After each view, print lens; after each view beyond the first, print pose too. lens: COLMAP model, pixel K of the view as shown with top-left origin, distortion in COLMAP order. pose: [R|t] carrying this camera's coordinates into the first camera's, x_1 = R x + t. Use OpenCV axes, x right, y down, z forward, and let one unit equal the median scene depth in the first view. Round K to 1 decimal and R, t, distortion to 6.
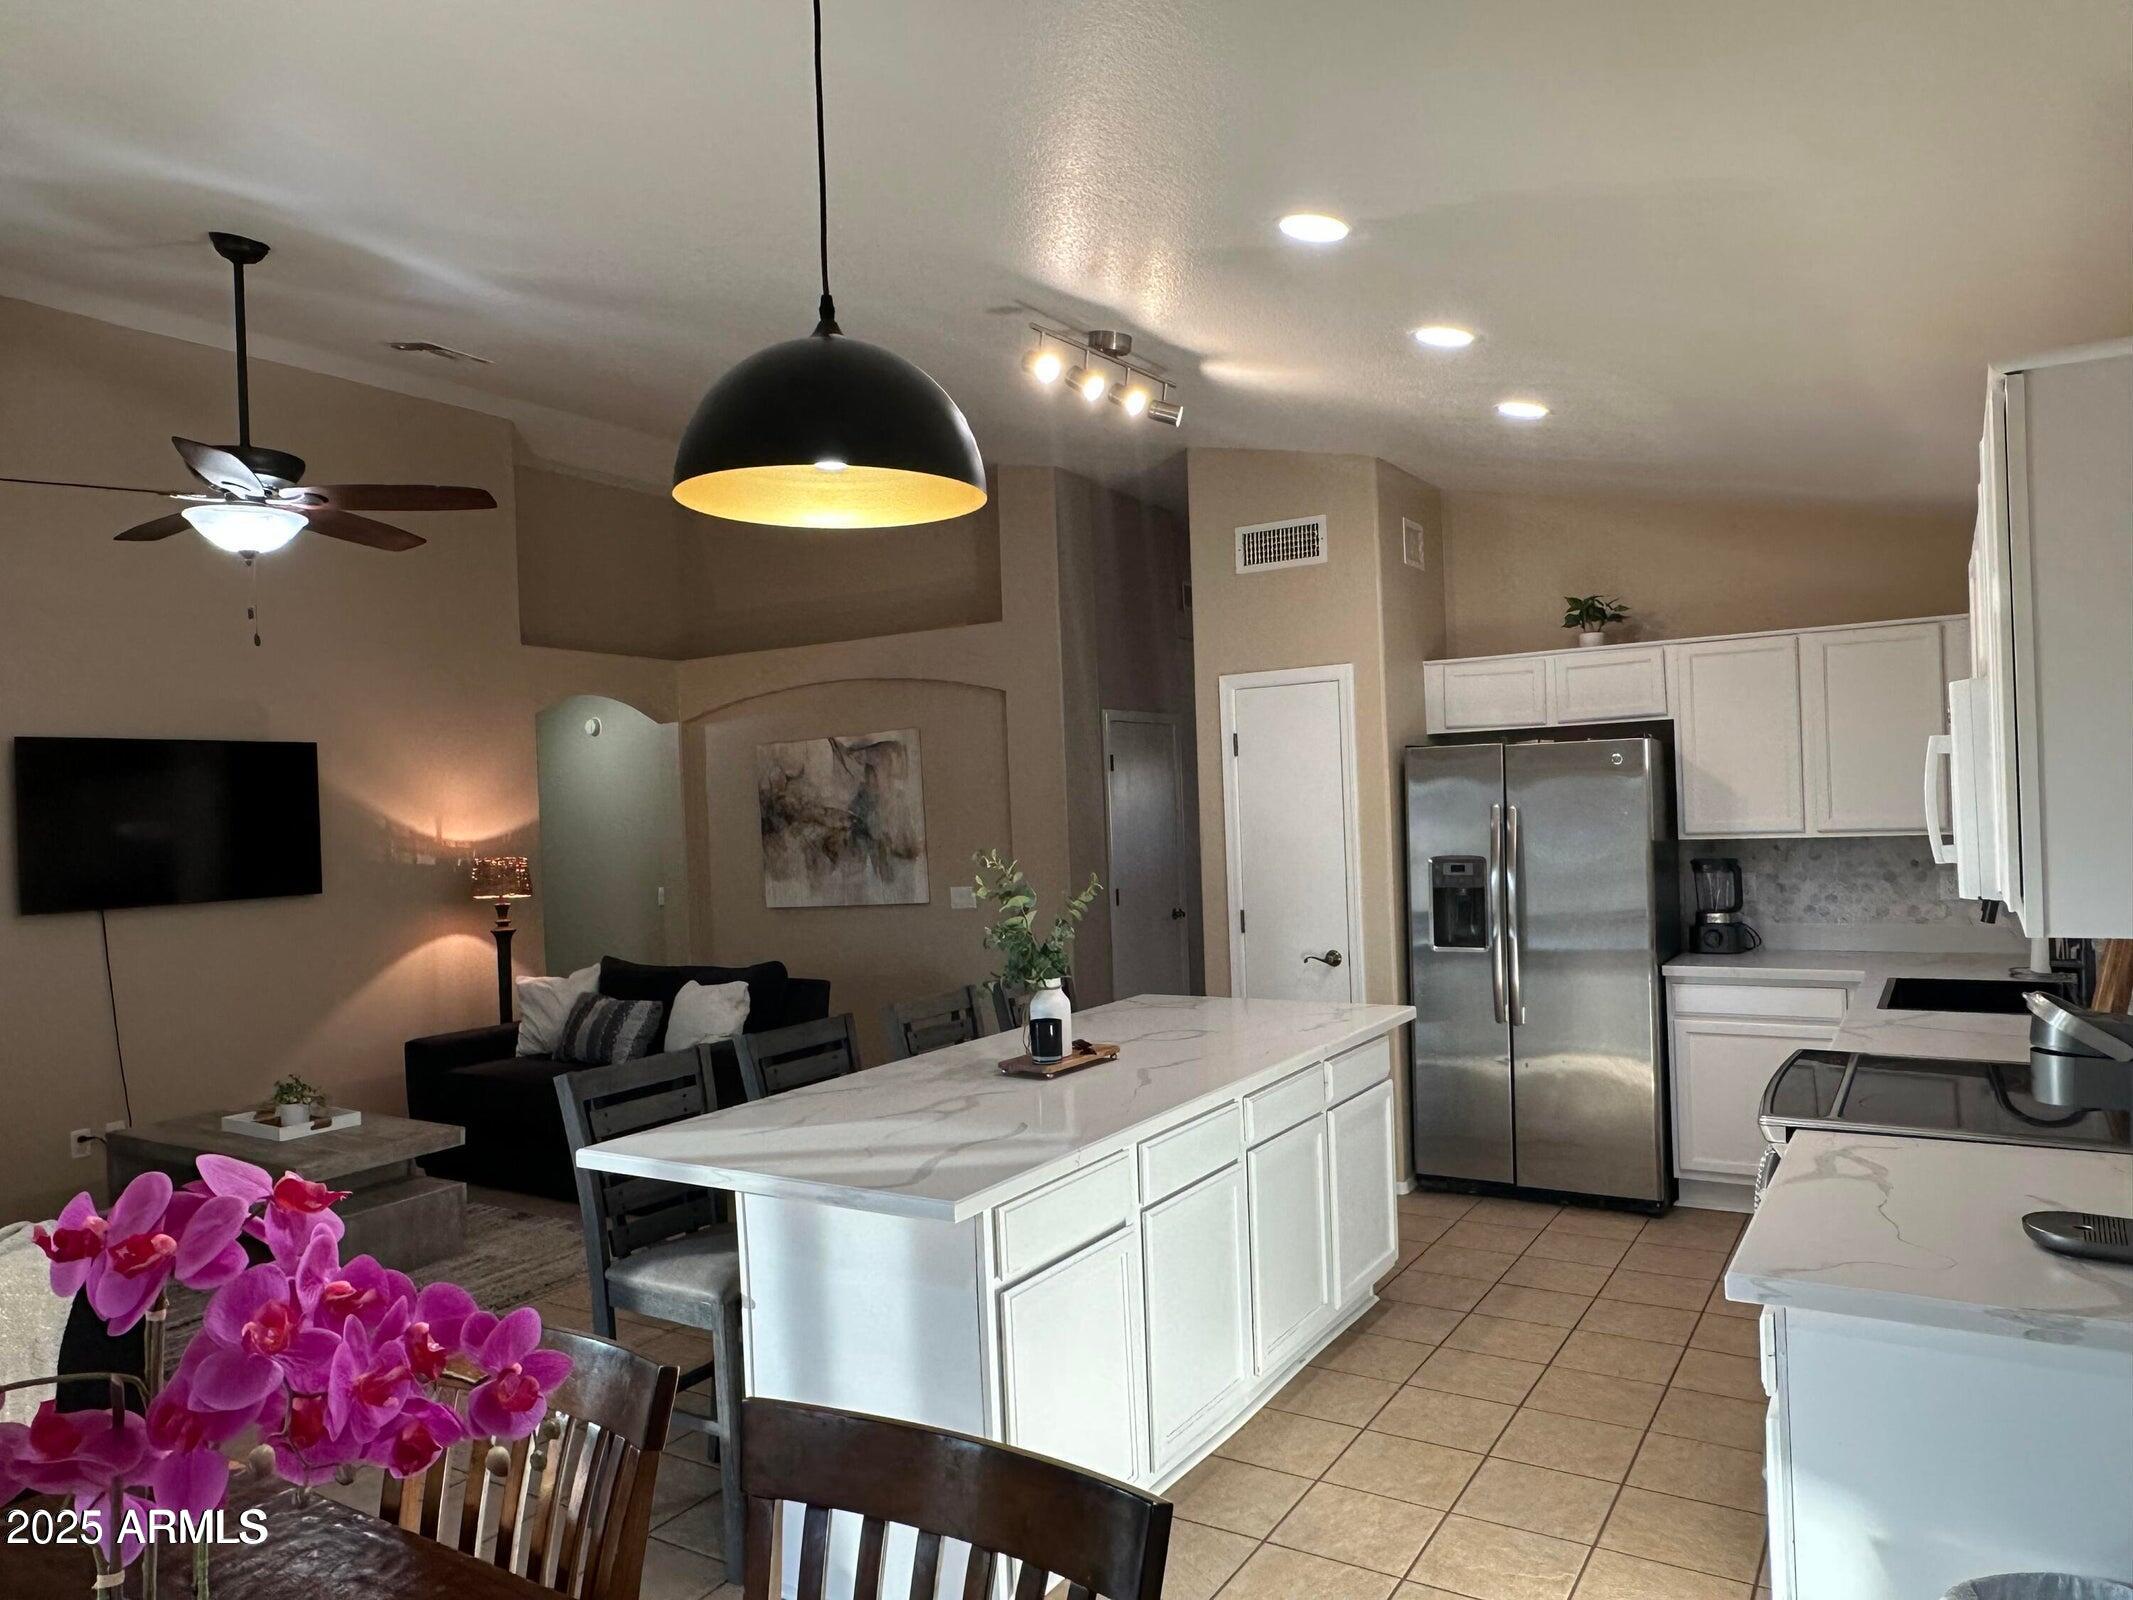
lens RADIAL K [[1406.9, 0, 1064.1], [0, 1406.9, 804.5], [0, 0, 1]] dist [-0.022795, 0.010058]
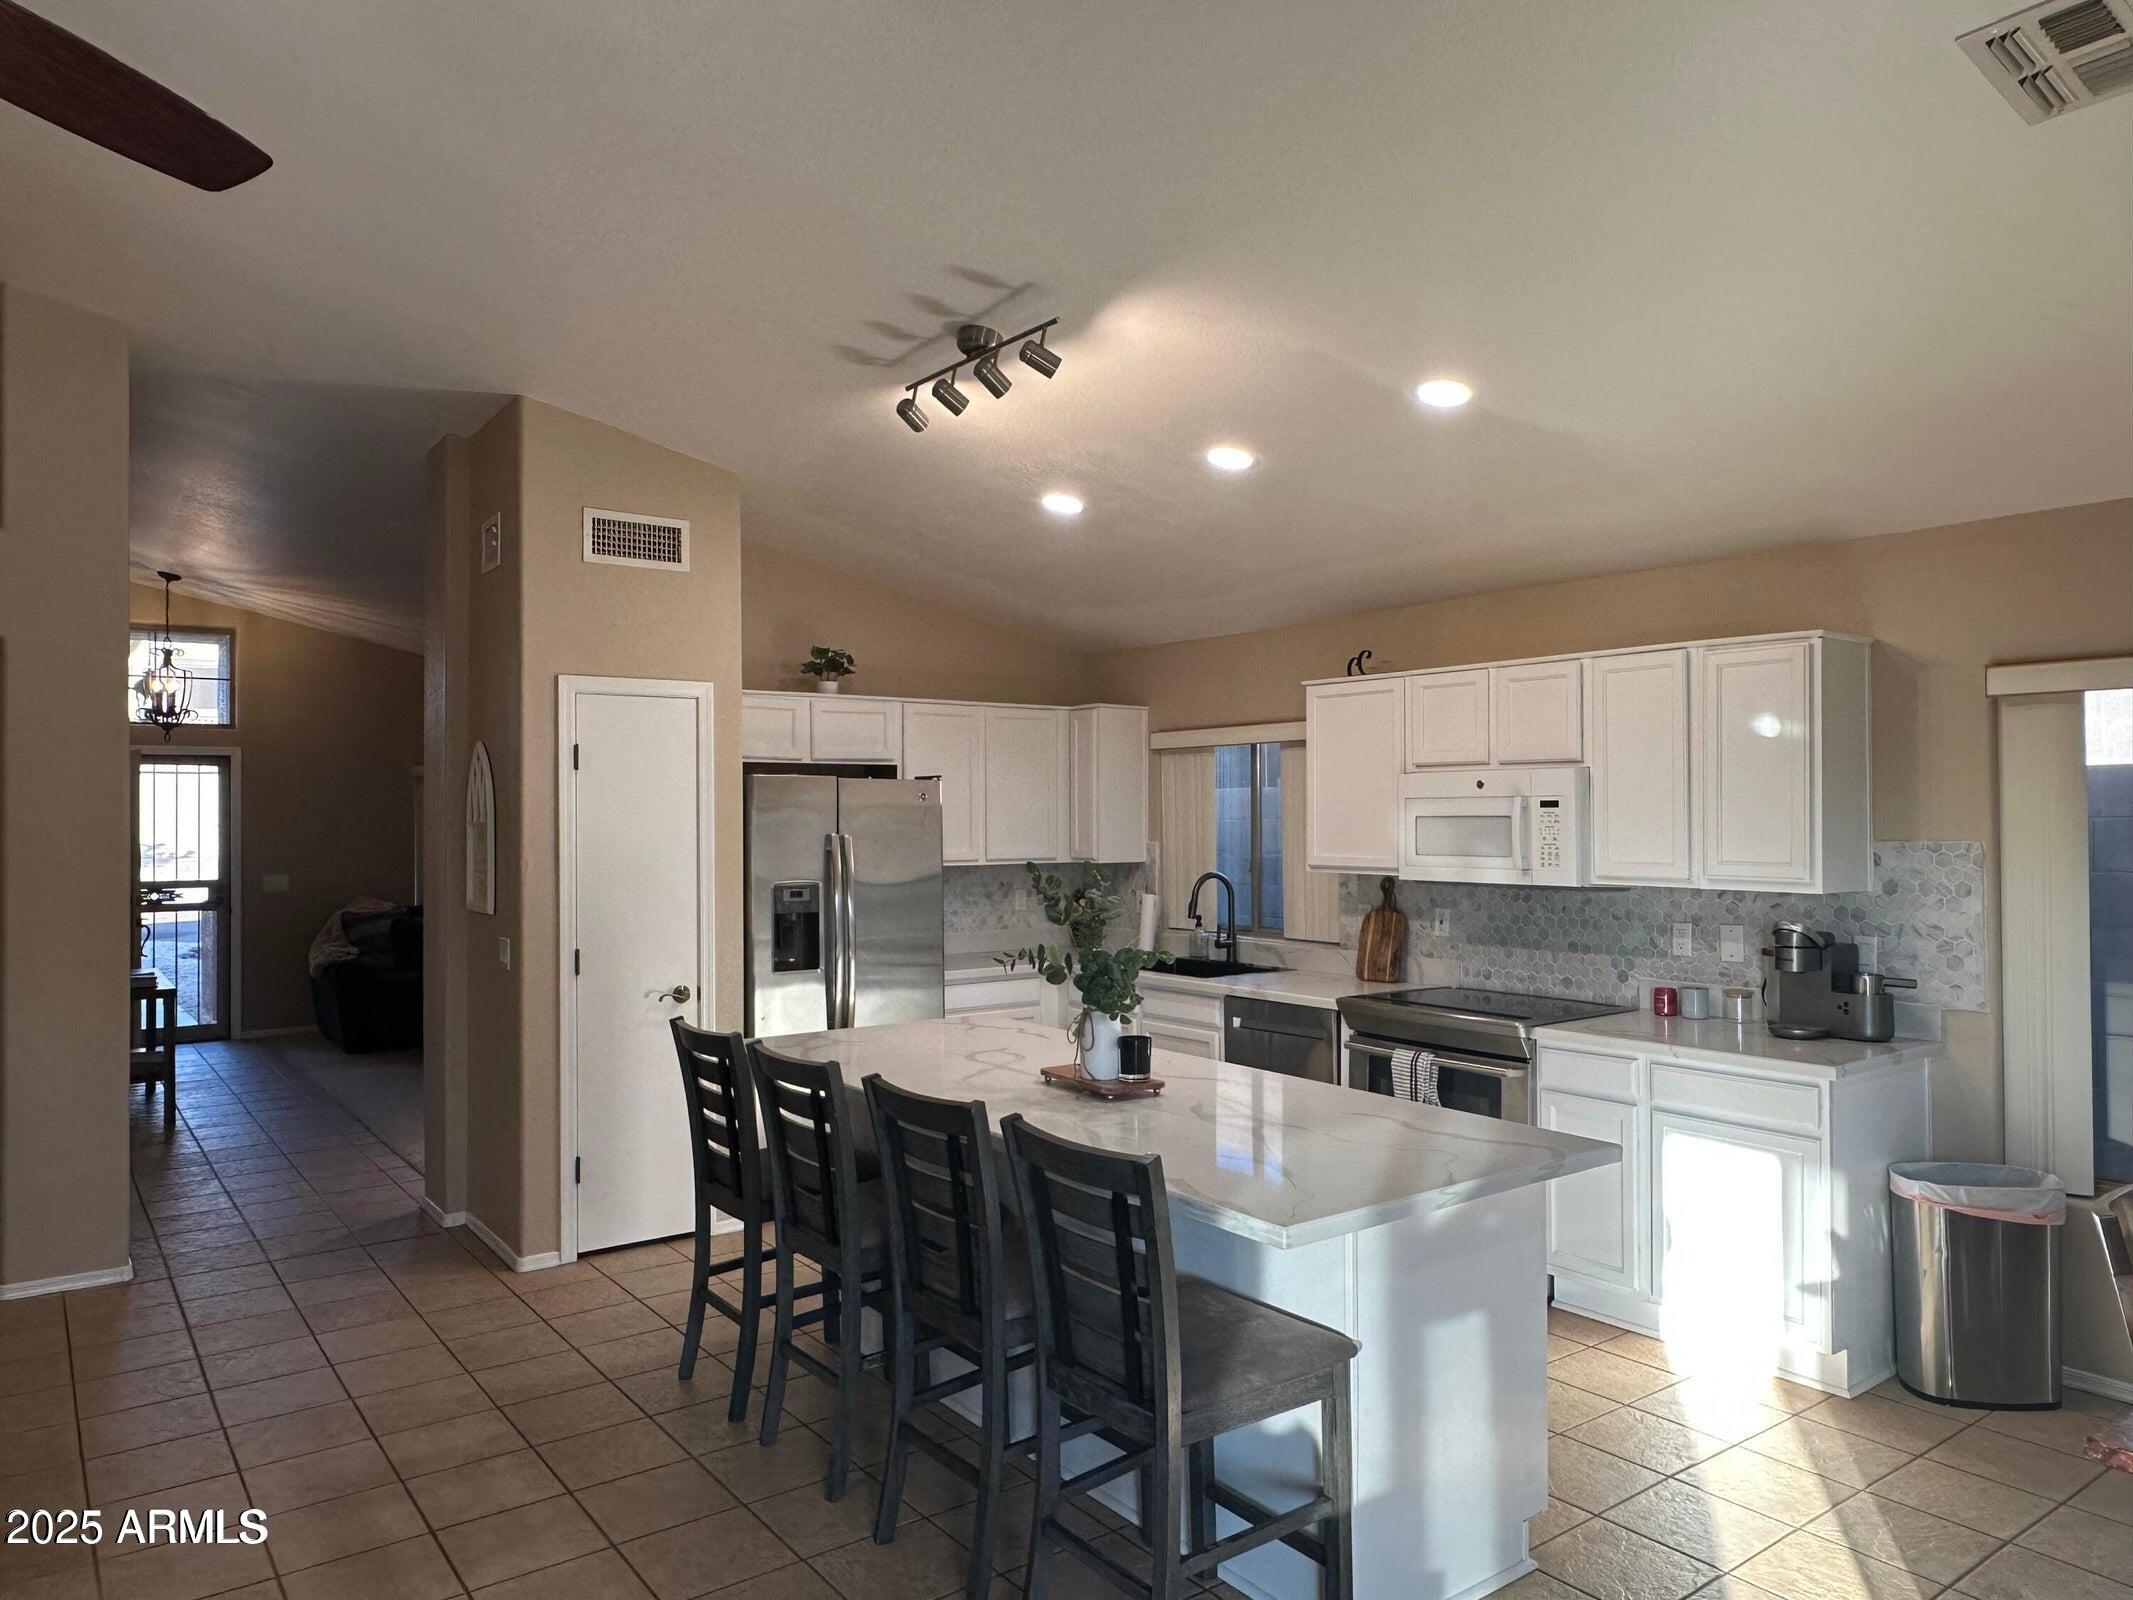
lens RADIAL K [[1406.9, 0, 1064.0], [0, 1406.9, 802.3], [0, 0, 1]] dist [-0.022795, 0.010058]
pose [[0.350363, 0.045210, 0.935522, -0.578550], [-0.012820, 0.998972, -0.043475, 0.018947], [-0.936526, 0.003239, 0.350583, 0.418940]]
